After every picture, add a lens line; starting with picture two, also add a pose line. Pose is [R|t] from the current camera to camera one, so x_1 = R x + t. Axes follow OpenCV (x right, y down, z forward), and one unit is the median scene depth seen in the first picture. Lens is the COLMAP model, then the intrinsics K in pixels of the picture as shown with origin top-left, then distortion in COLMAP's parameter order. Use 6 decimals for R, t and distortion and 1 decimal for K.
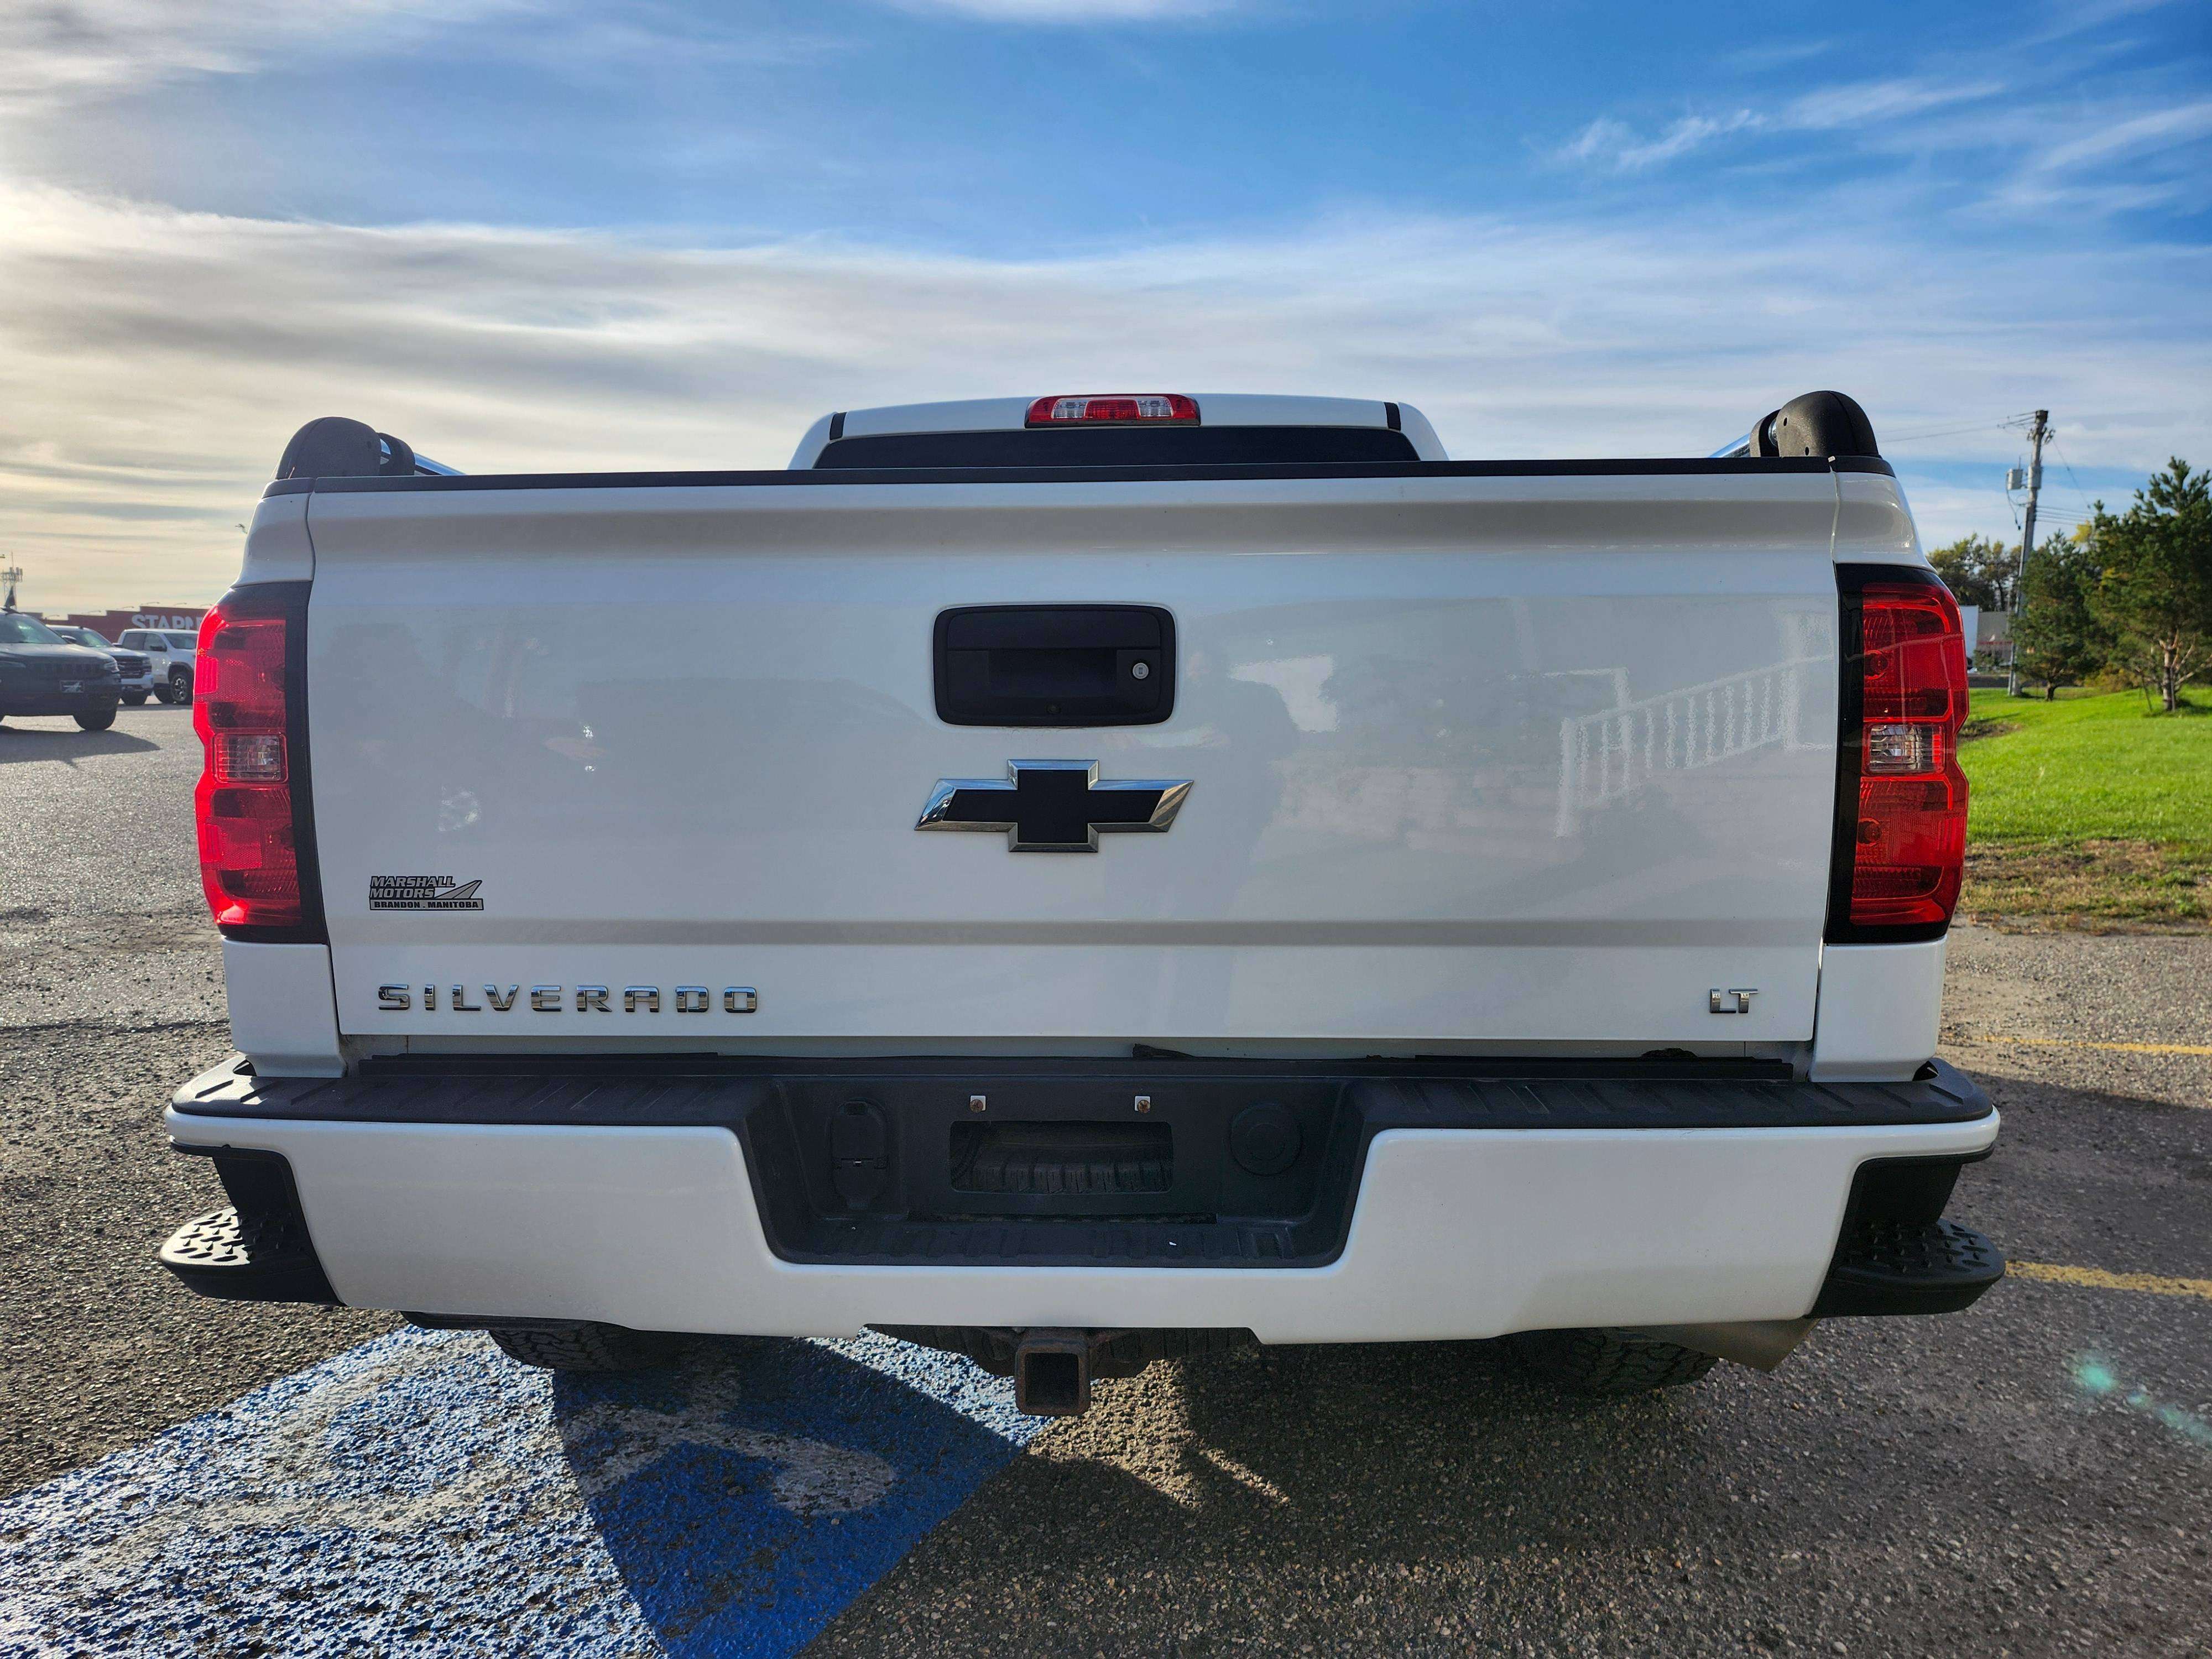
lens RADIAL K [[1579.1, 0, 1093.6], [0, 1579.1, 844.1], [0, 0, 1]] dist [0.024629, -0.027717]
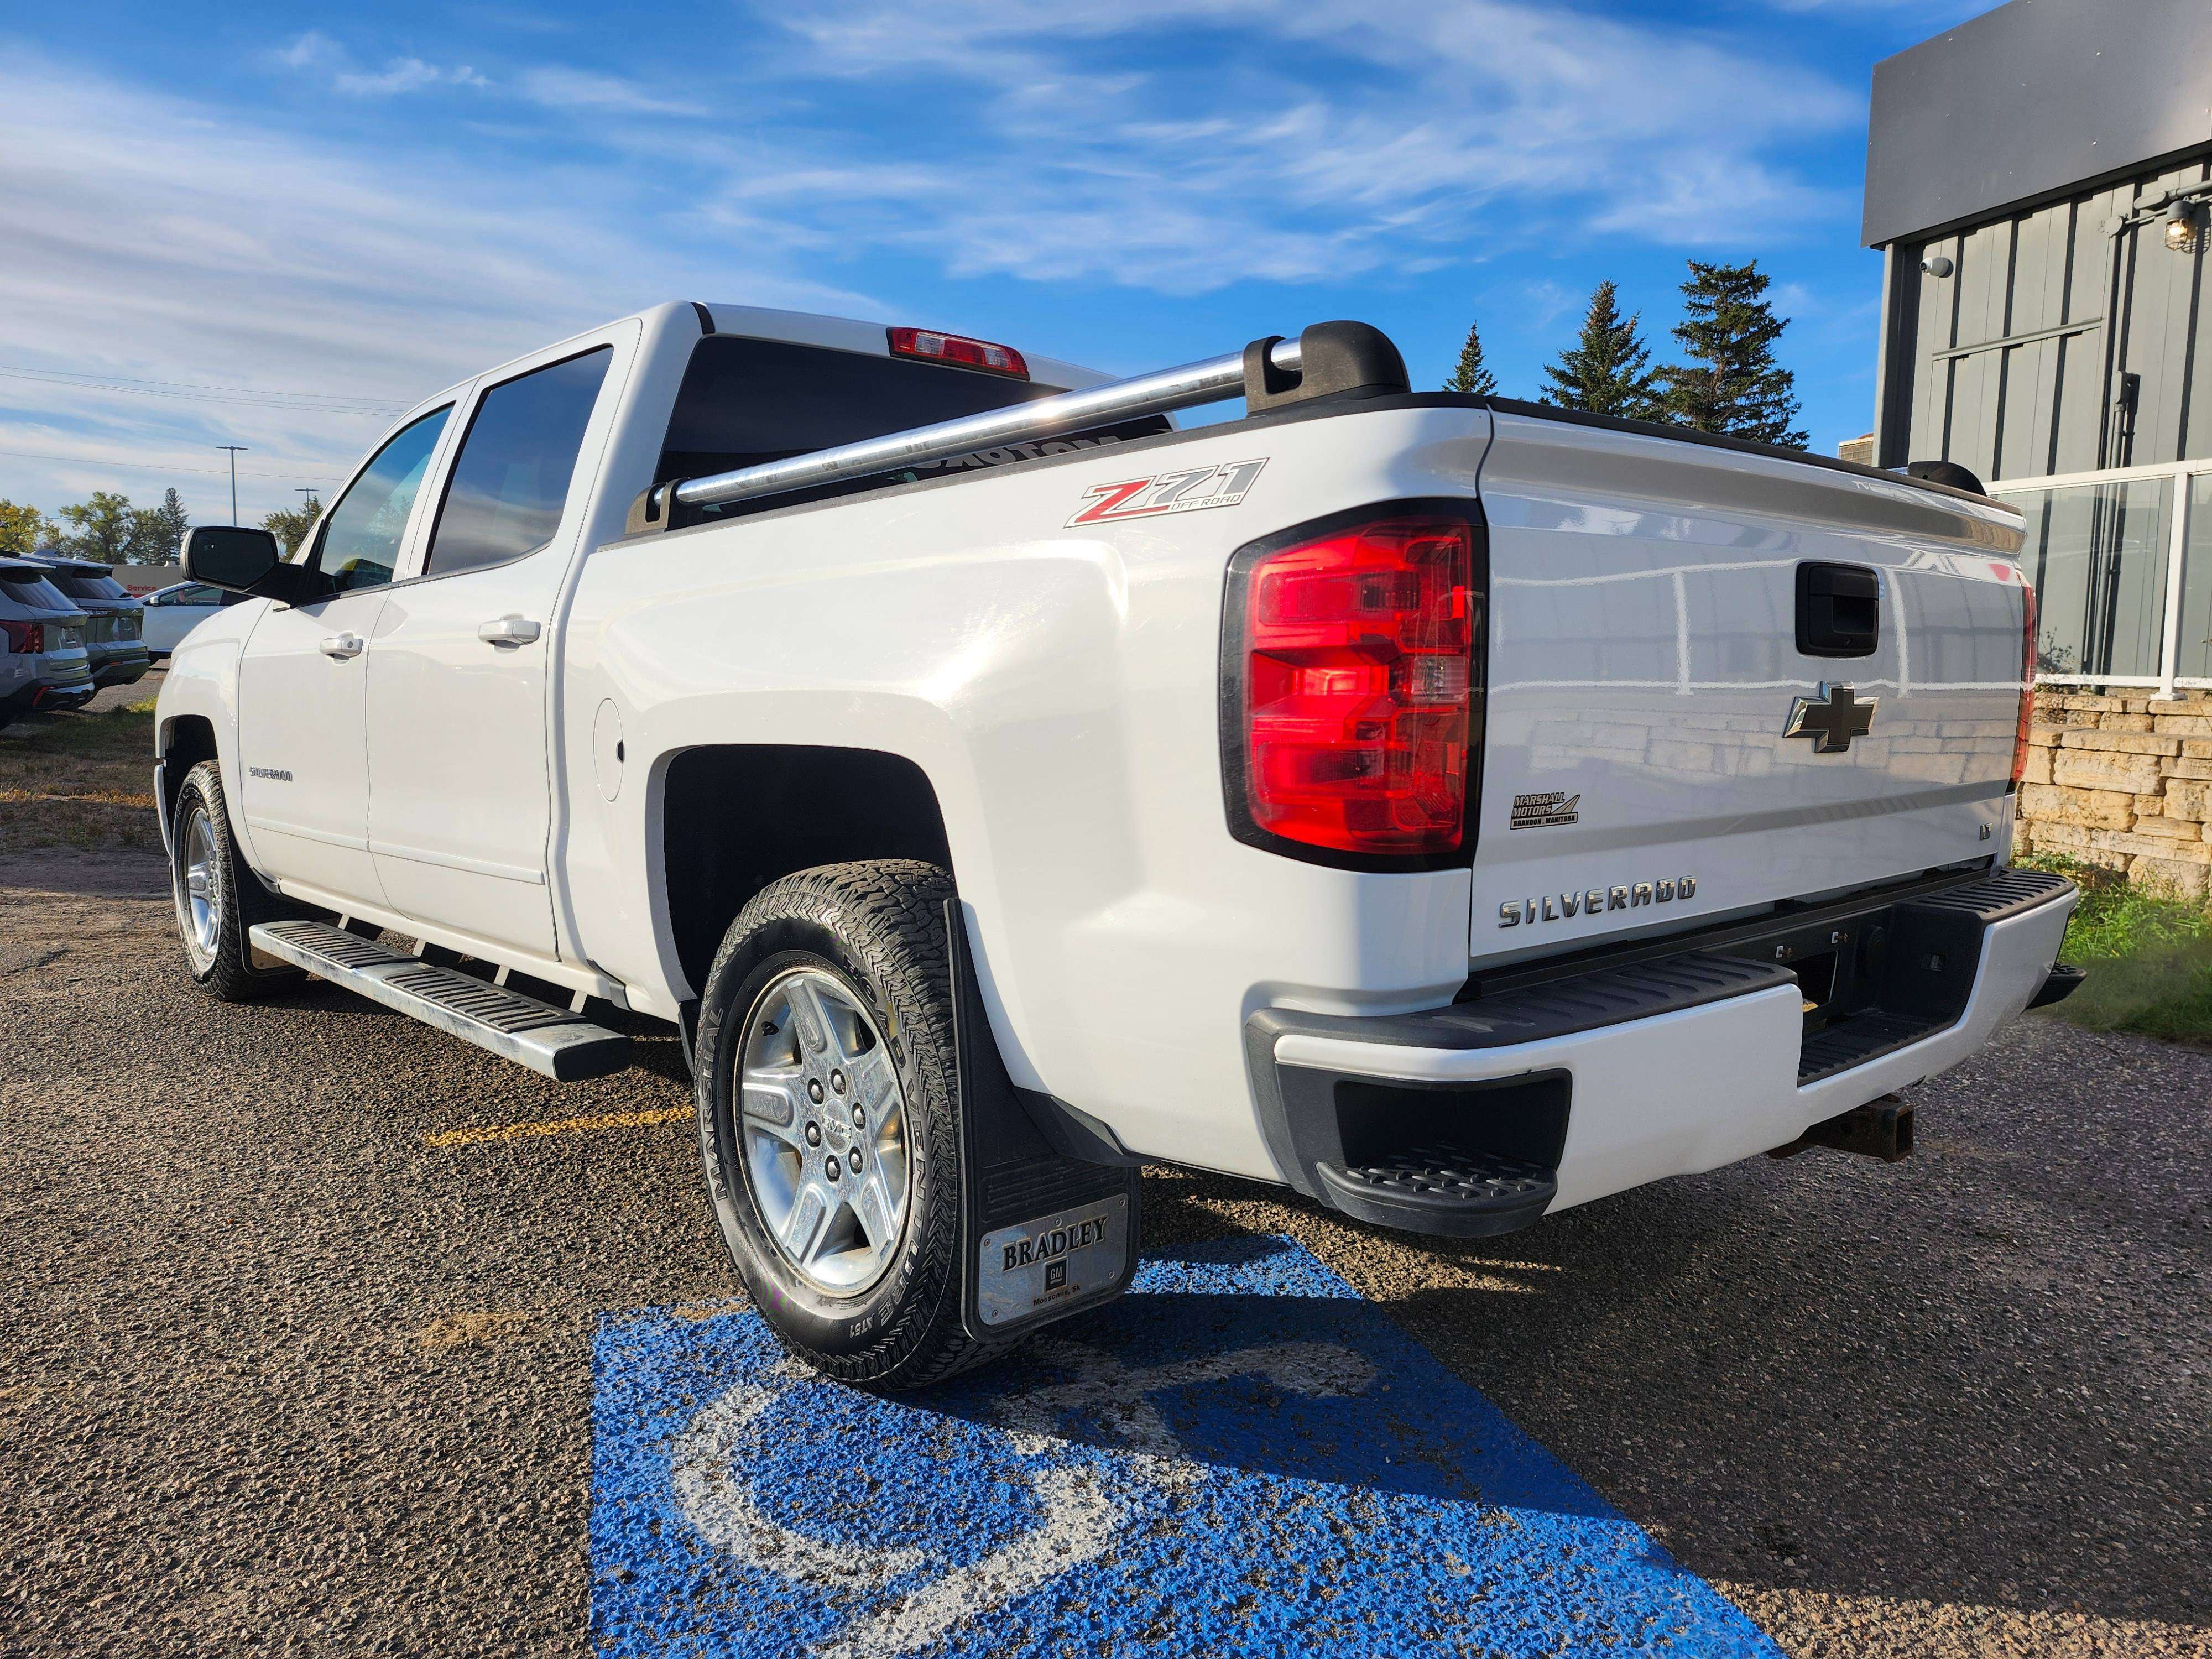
lens RADIAL K [[1579.1, 0, 1093.8], [0, 1579.1, 828.3], [0, 0, 1]] dist [0.024629, -0.027717]
pose [[0.699513, -0.058359, 0.712233, -0.667864], [0.046506, 0.998265, 0.036121, -0.004027], [-0.713105, 0.007856, 0.701013, 0.236132]]
